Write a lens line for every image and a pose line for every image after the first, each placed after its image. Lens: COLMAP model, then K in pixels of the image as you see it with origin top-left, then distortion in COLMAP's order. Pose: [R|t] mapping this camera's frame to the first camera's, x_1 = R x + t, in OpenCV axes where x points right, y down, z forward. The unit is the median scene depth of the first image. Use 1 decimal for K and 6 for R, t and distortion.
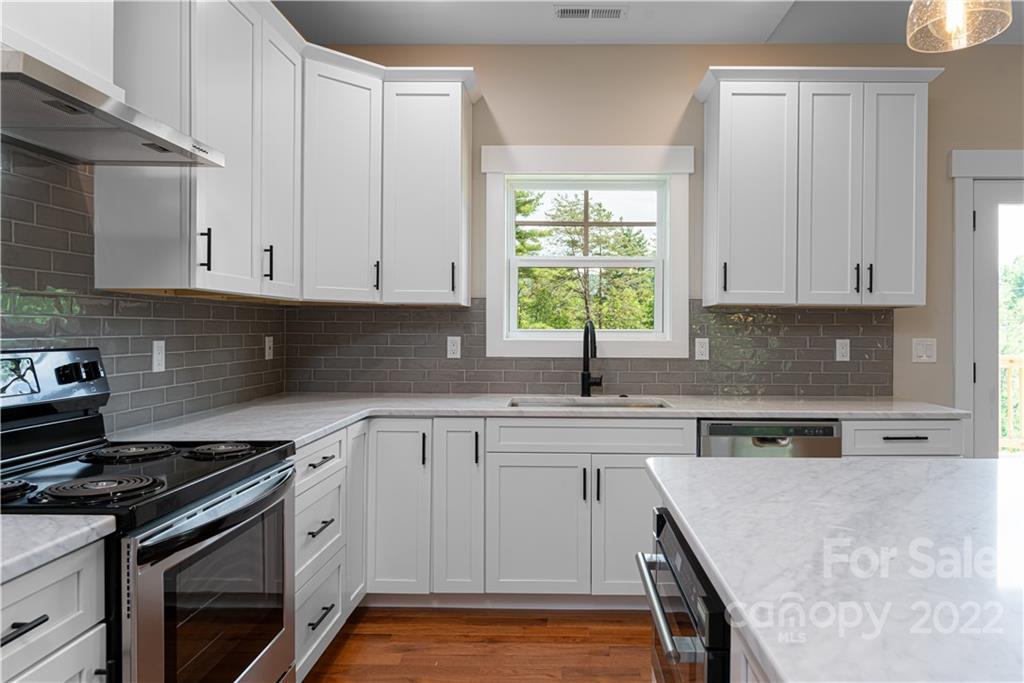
lens RADIAL K [[667.5, 0, 550.4], [0, 667.5, 336.5], [0, 0, 1]] dist [-0.003387, -0.003003]
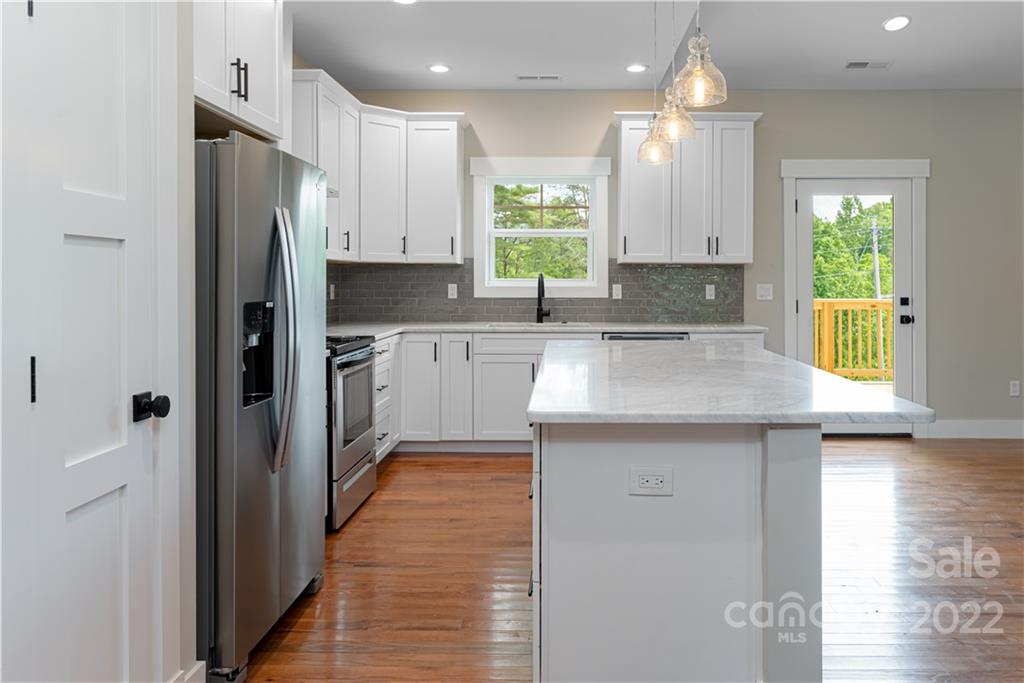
lens RADIAL K [[760.8, 0, 566.7], [0, 760.8, 281.8], [0, 0, 1]] dist [0.005637, 0.001533]
pose [[0.999838, -0.004412, 0.017470, 0.087282], [0.004535, 0.999965, -0.007002, 0.008490], [-0.017439, 0.007080, 0.999823, -0.755385]]
